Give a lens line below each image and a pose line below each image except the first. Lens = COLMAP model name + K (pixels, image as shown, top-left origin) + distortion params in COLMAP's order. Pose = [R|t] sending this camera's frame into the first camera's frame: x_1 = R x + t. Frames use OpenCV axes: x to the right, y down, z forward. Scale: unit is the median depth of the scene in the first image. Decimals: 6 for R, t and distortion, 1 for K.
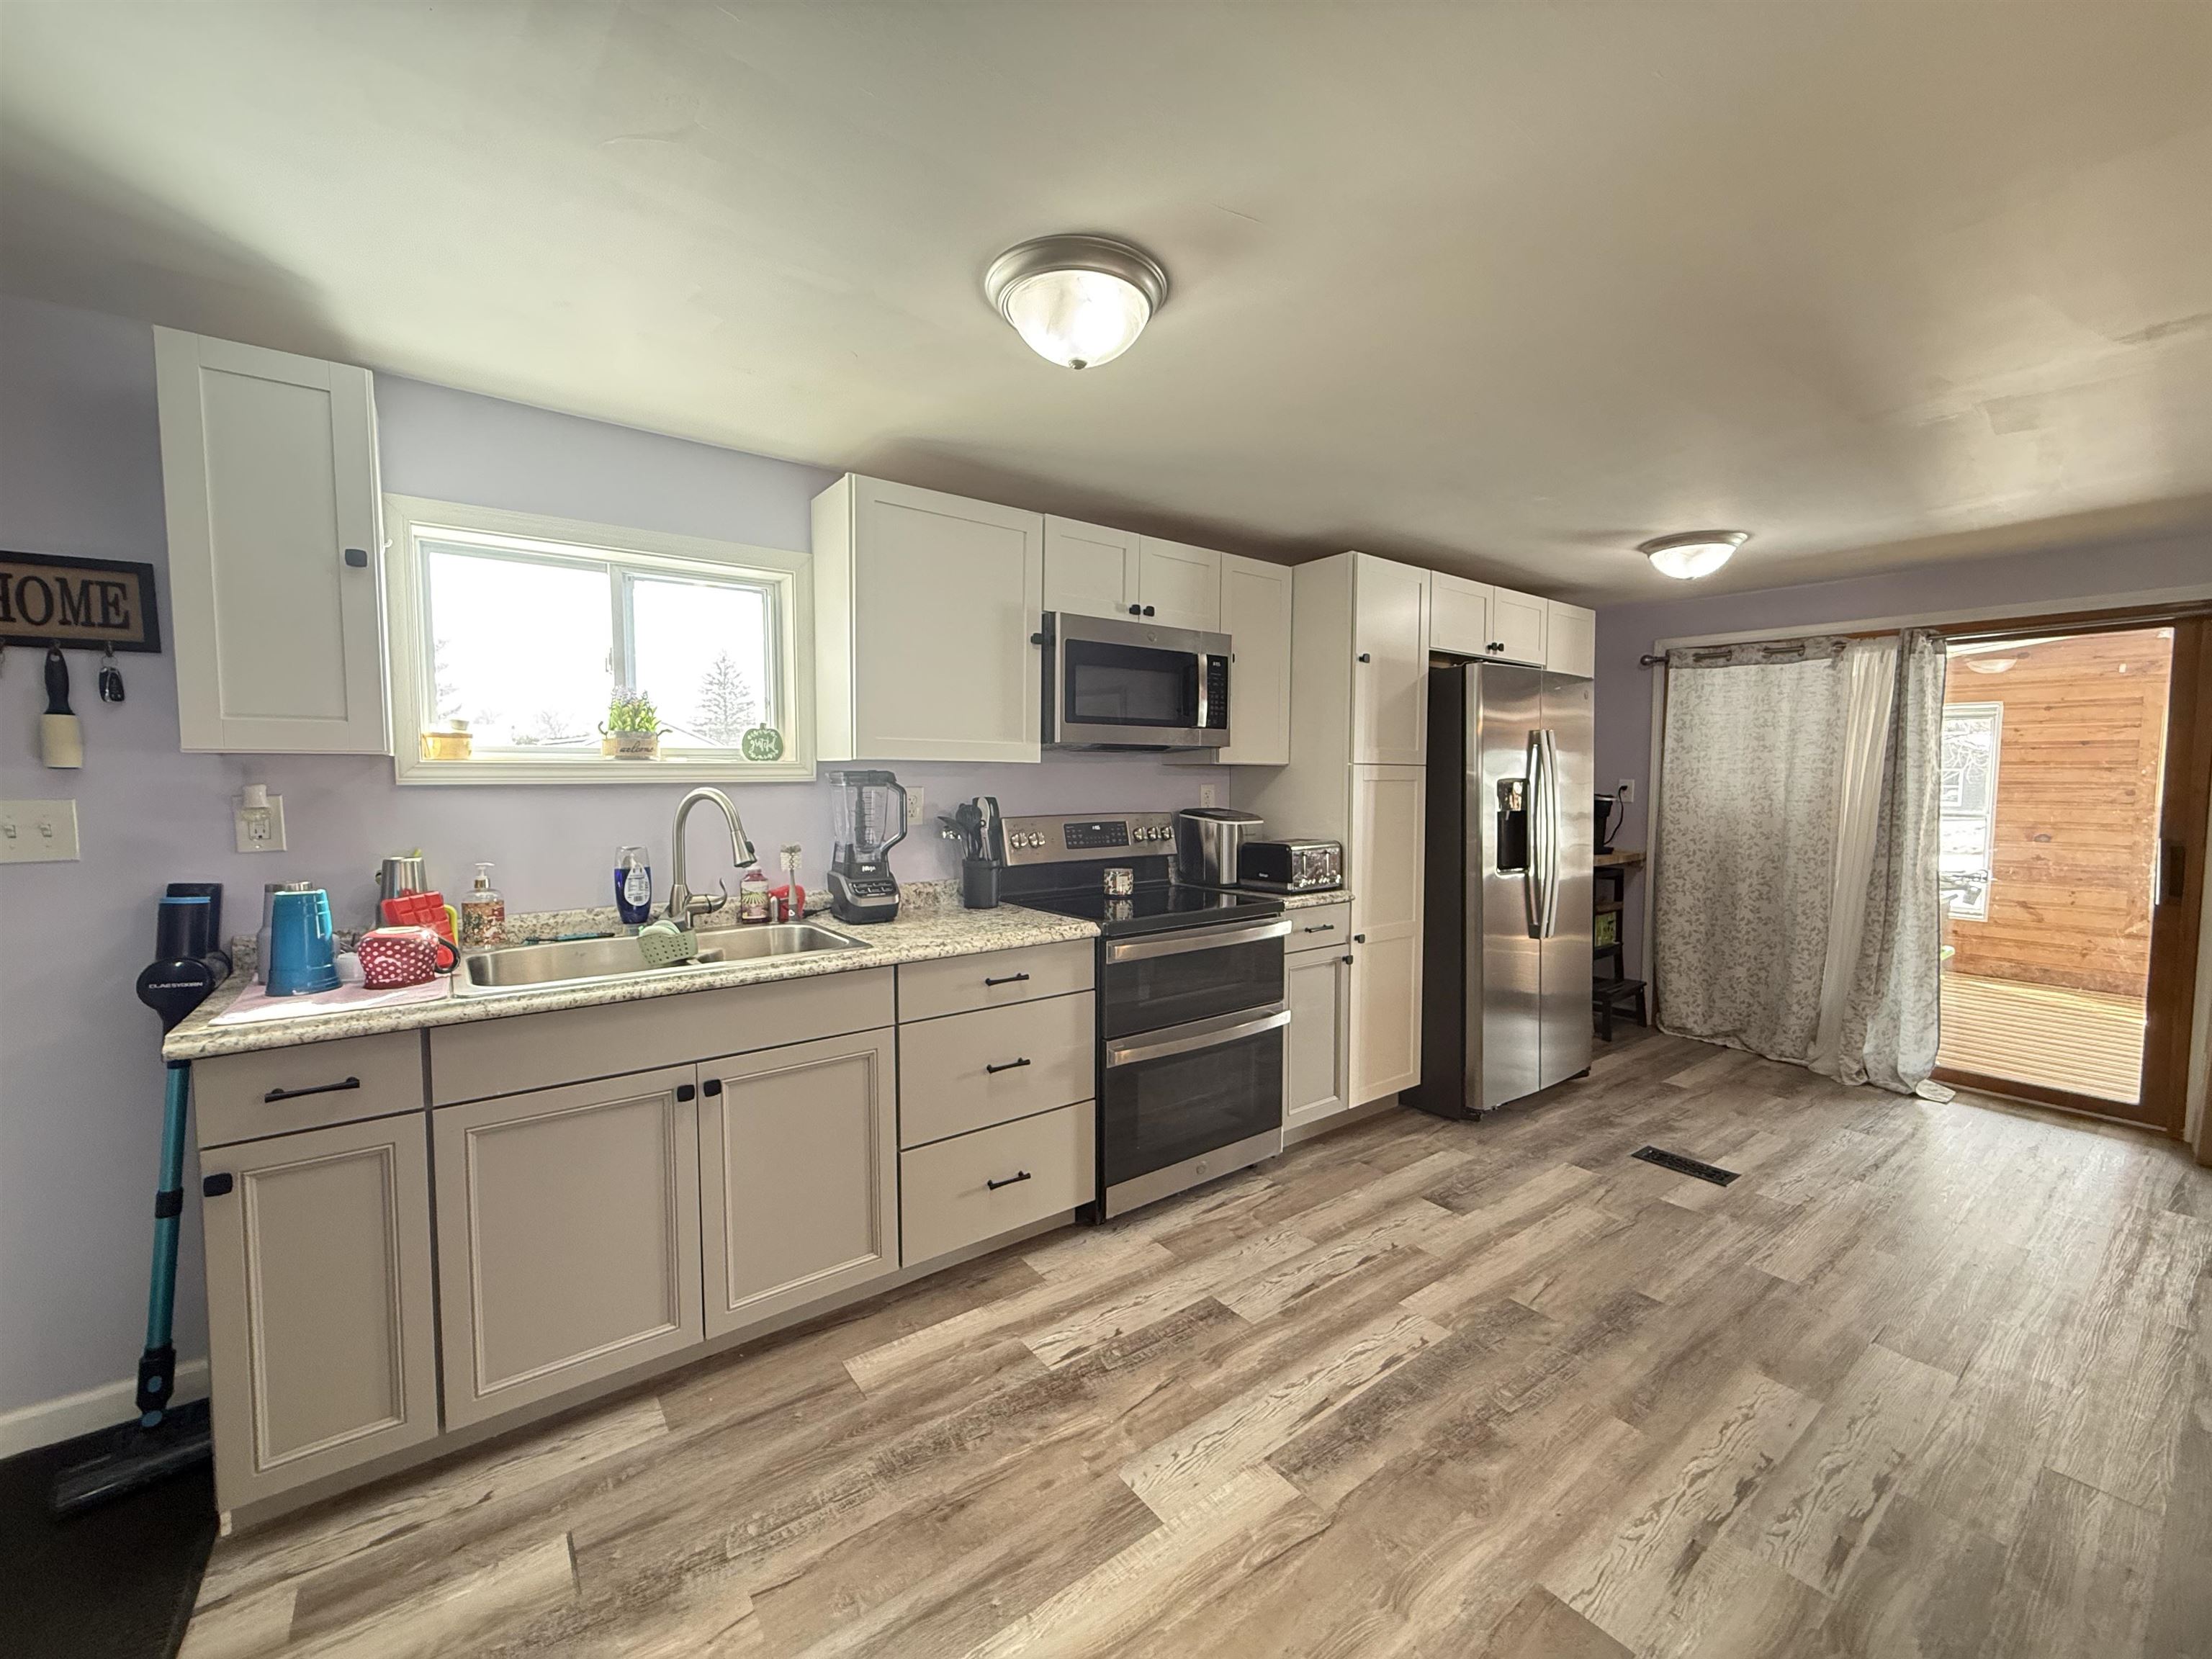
lens RADIAL K [[879.8, 0, 1098.3], [0, 879.8, 829.1], [0, 0, 1]] dist [-0.000013, 0.000345]
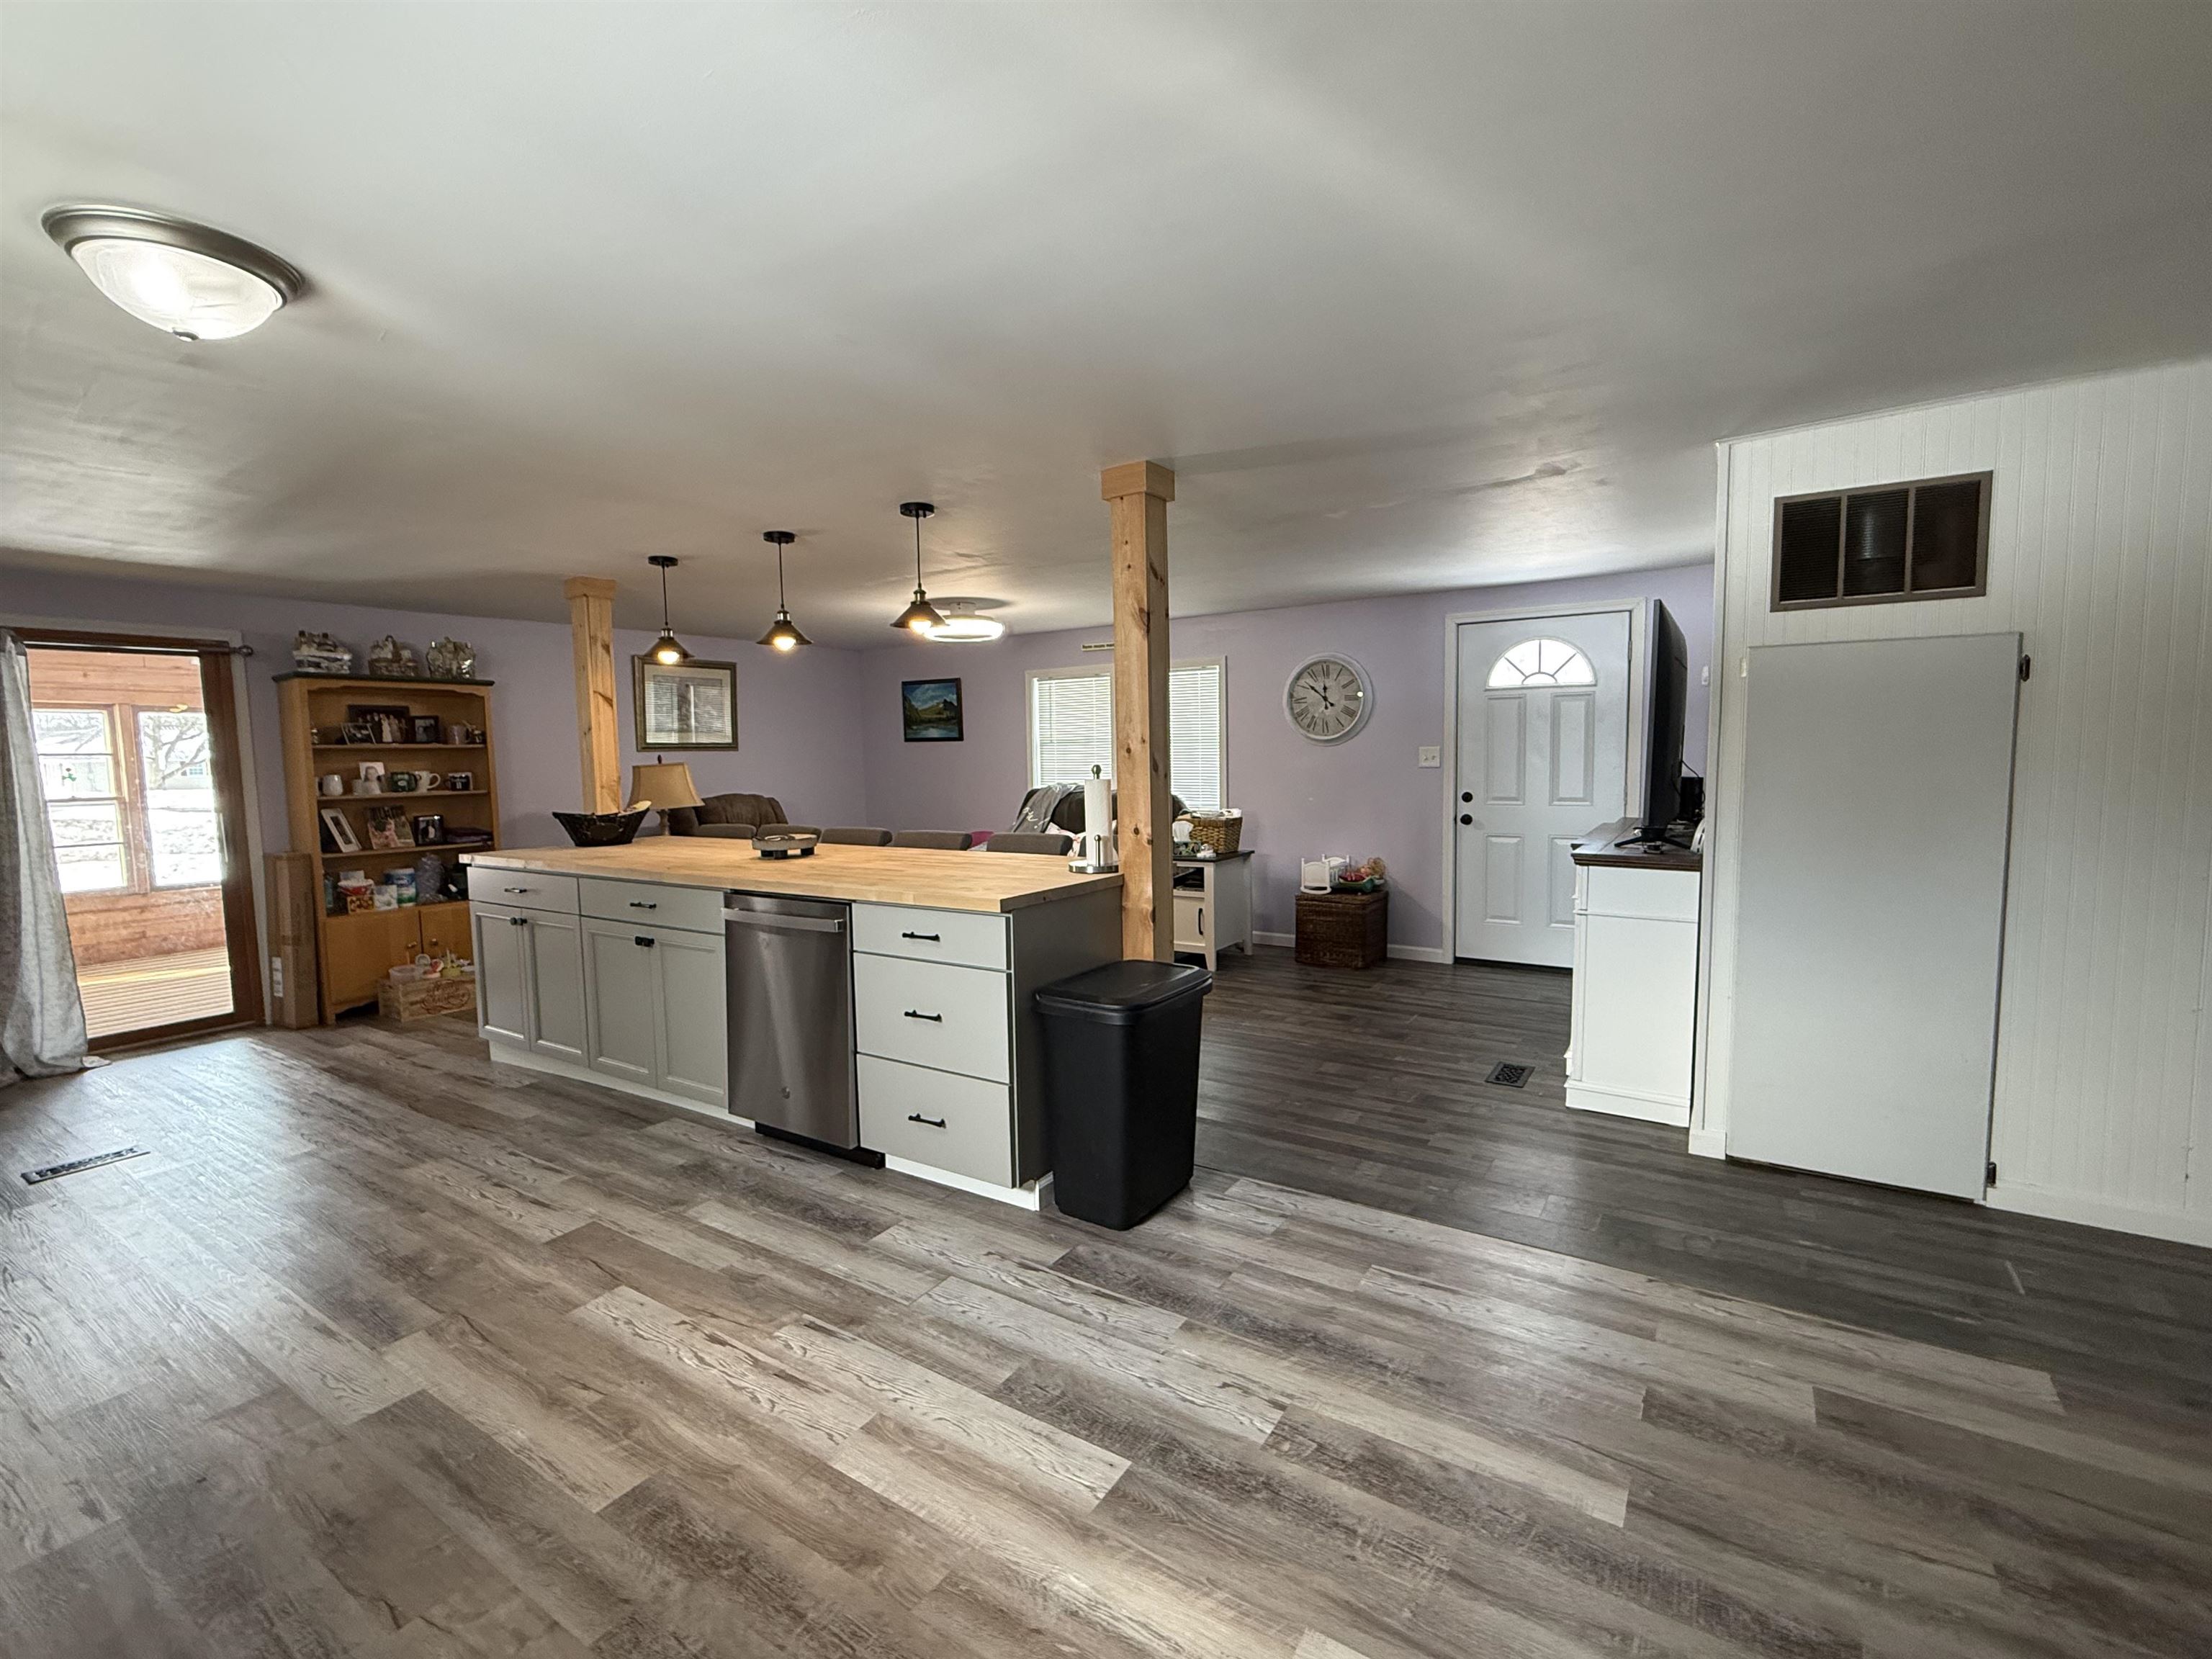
lens RADIAL K [[979.5, 0, 1106.6], [0, 979.5, 831.2], [0, 0, 1]] dist [-0.000574, 0.000167]
pose [[-0.347939, -0.072444, 0.934714, -0.968640], [0.080033, 0.991075, 0.106604, -0.019199], [-0.934095, 0.111900, -0.339035, 0.335741]]
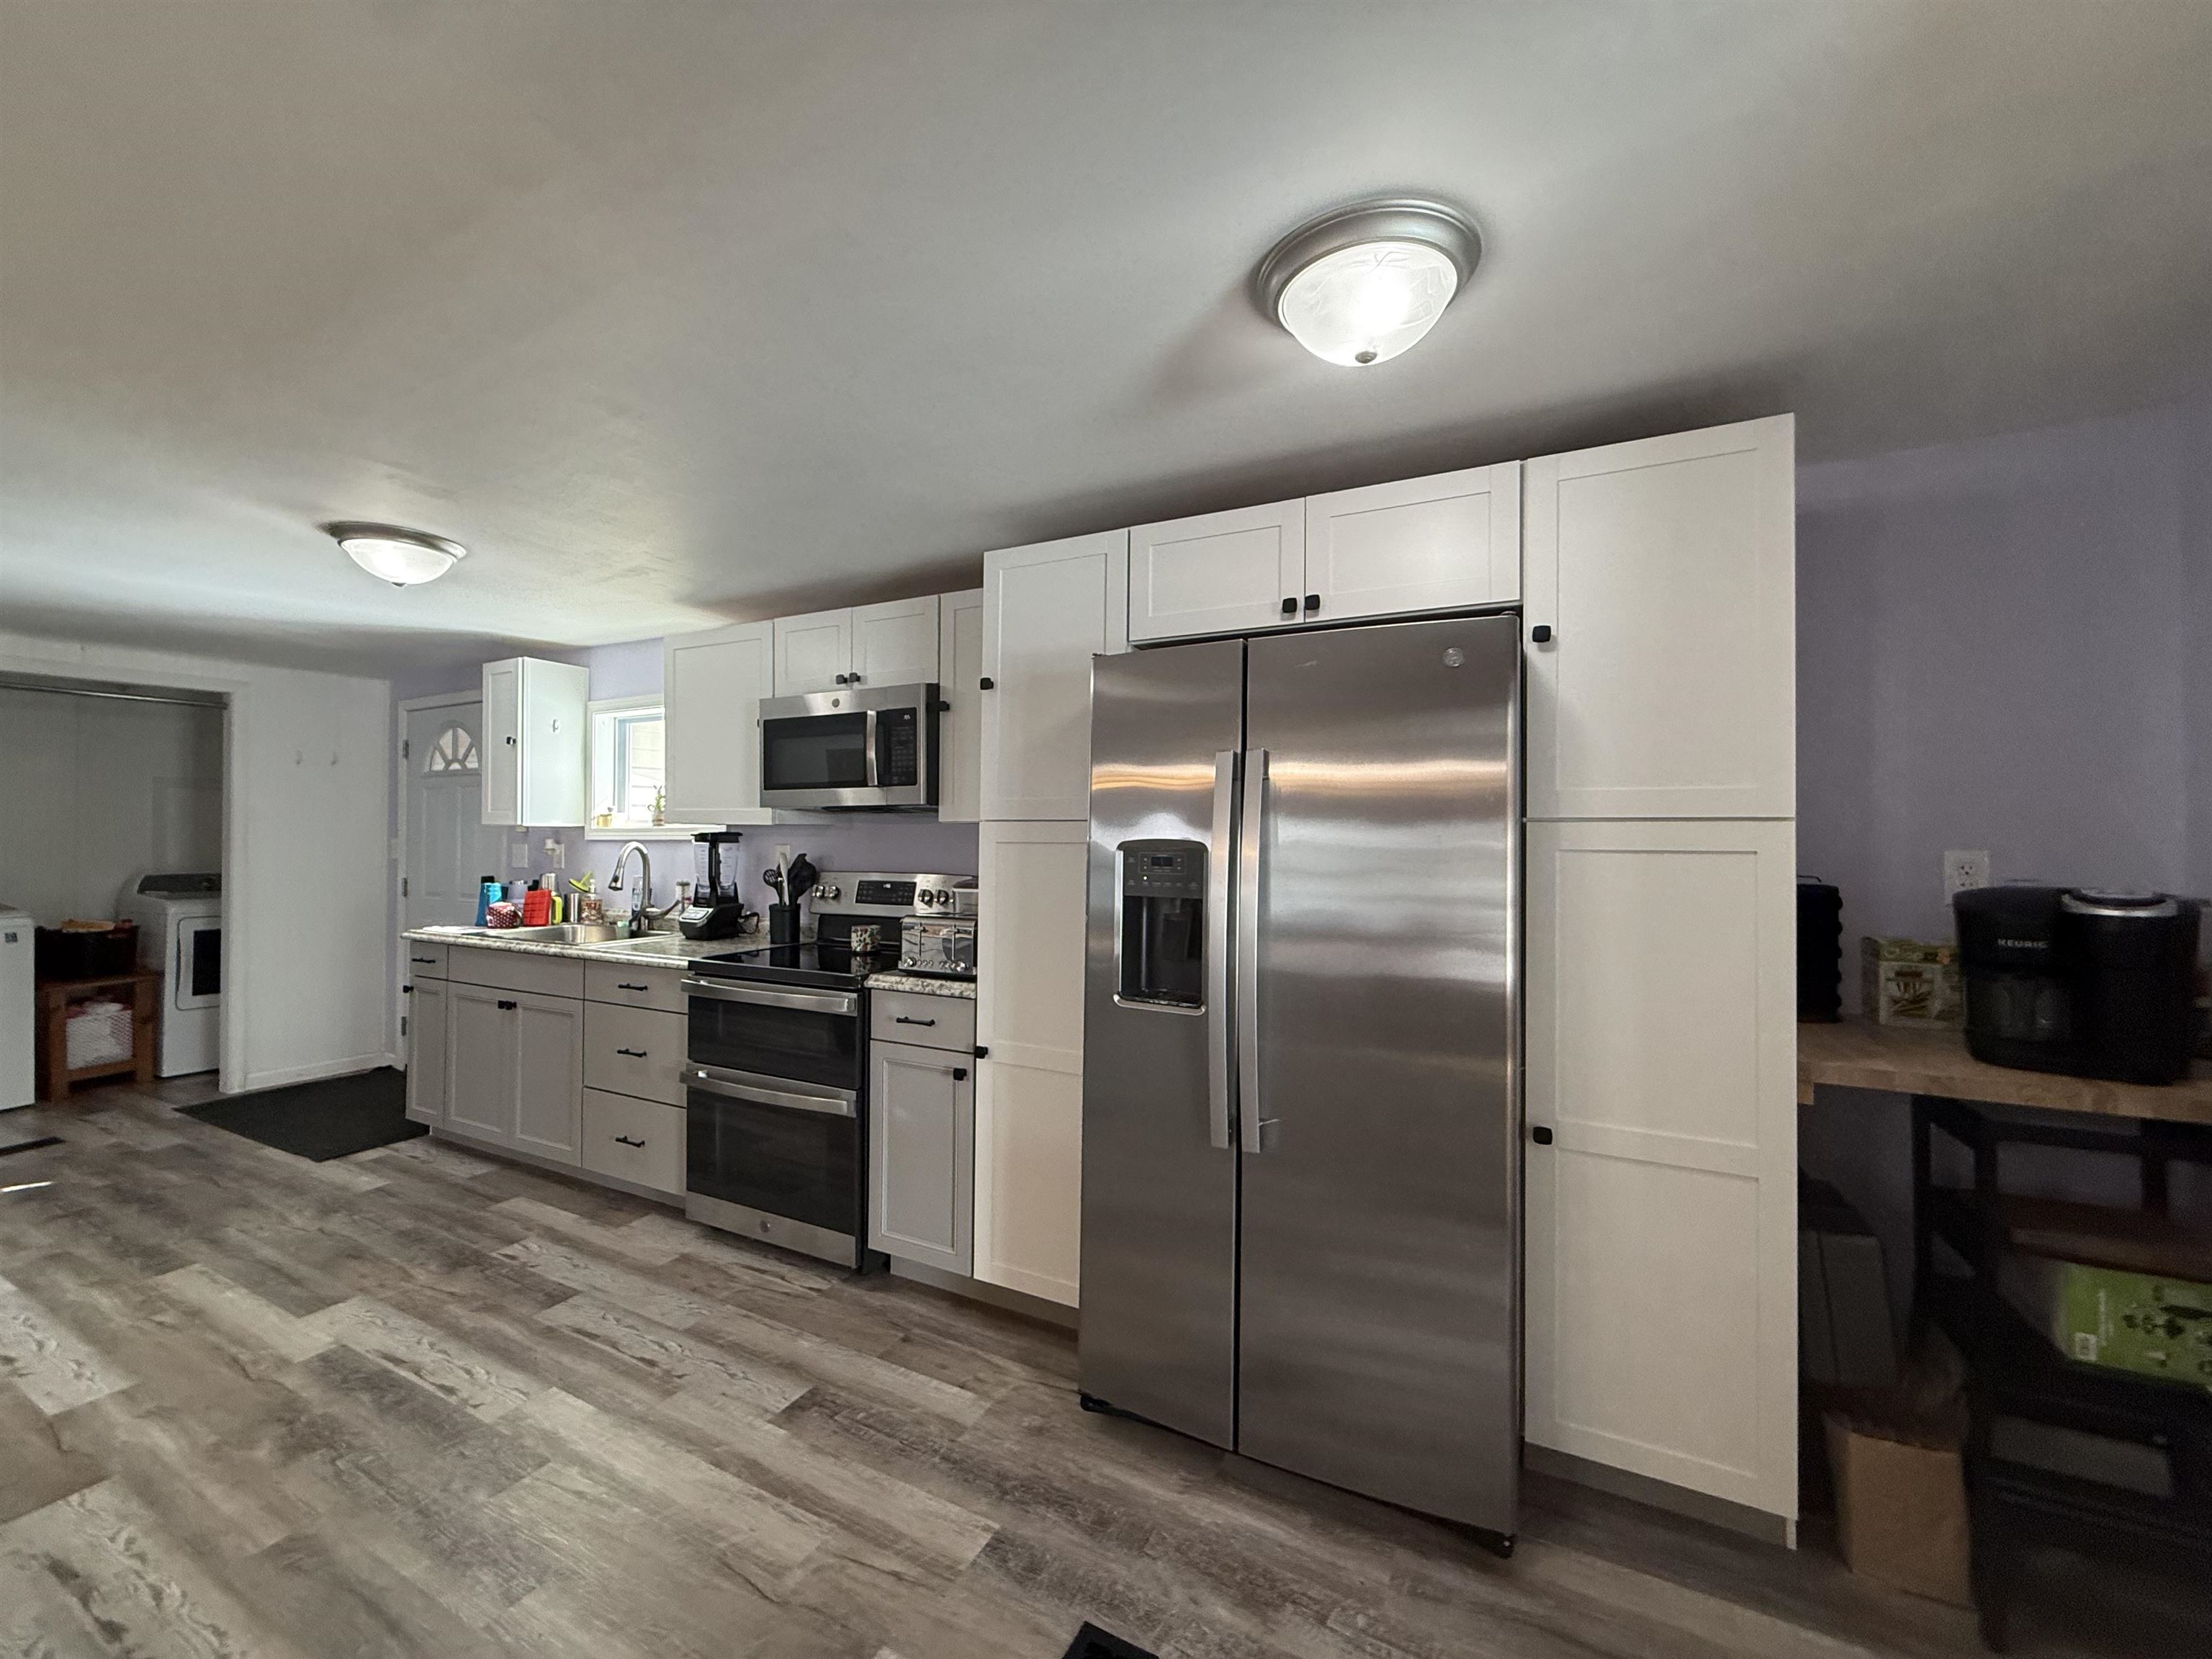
lens RADIAL K [[880.9, 0, 1099.1], [0, 880.9, 826.5], [0, 0, 1]] dist [0.001761, -0.000377]
pose [[0.437183, -0.010559, -0.899311, 1.402744], [-0.057767, 0.997537, -0.039795, -0.059607], [0.897515, 0.069348, 0.435496, 1.026571]]
